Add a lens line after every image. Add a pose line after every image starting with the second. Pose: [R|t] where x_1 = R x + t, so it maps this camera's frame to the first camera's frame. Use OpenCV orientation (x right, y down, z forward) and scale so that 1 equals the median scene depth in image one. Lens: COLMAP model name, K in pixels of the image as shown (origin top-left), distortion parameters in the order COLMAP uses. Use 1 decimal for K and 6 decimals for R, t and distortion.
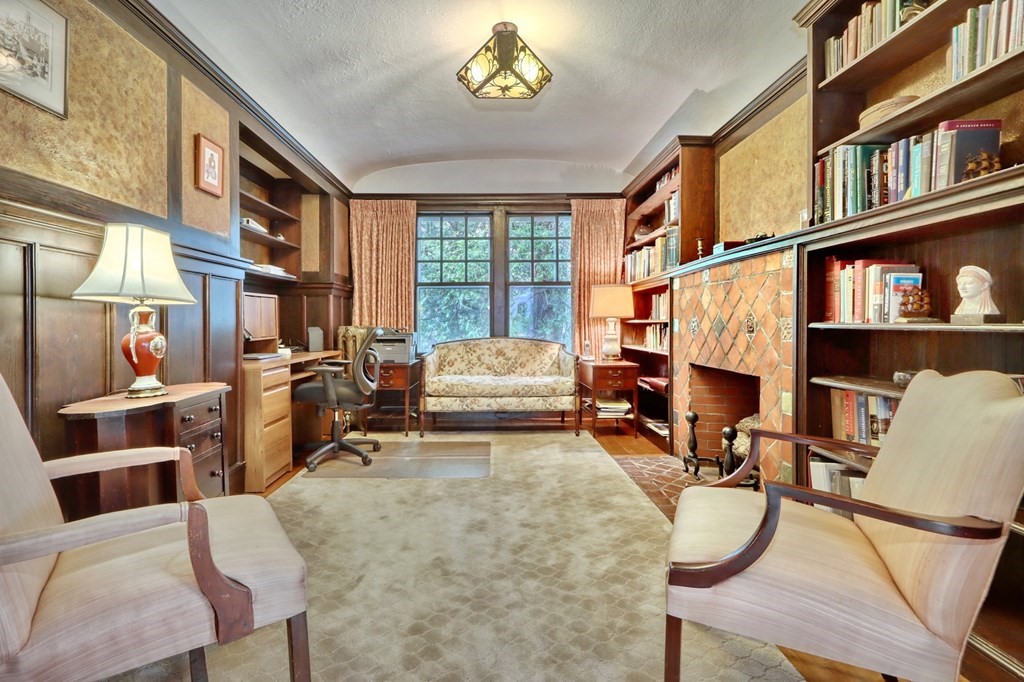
lens RADIAL K [[475.4, 0, 508.0], [0, 475.4, 325.1], [0, 0, 1]] dist [-0.001110, -0.000169]
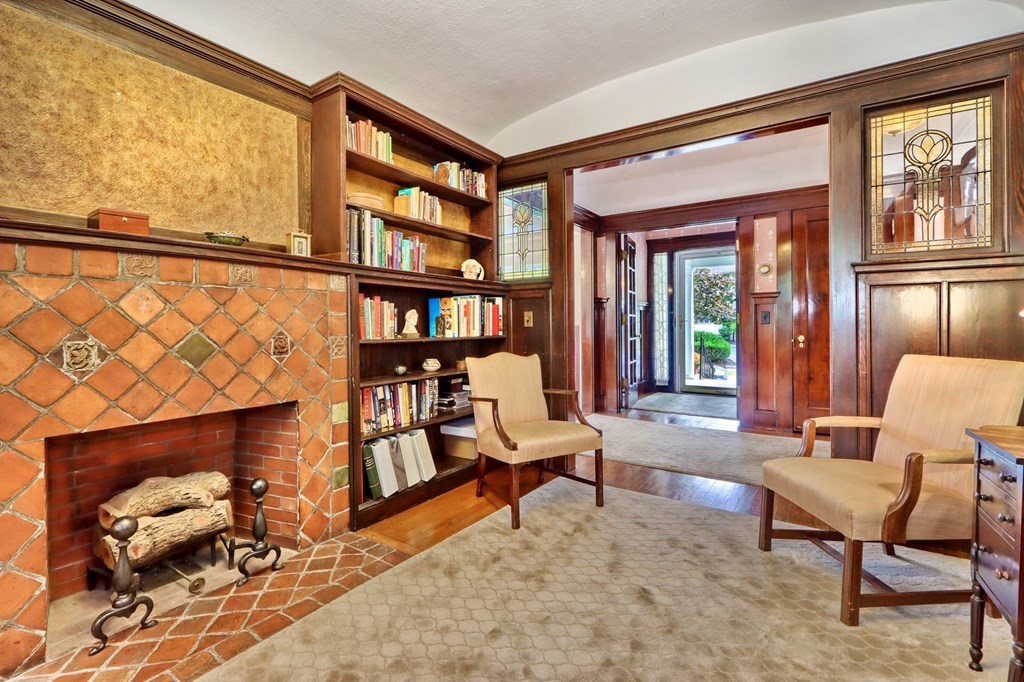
lens RADIAL K [[475.4, 0, 508.0], [0, 475.4, 325.1], [0, 0, 1]] dist [-0.001110, -0.000169]
pose [[-0.806450, 0.008258, 0.591244, -0.361367], [0.013124, 0.999906, 0.003936, -0.037690], [-0.591156, 0.010934, -0.806483, 1.557389]]
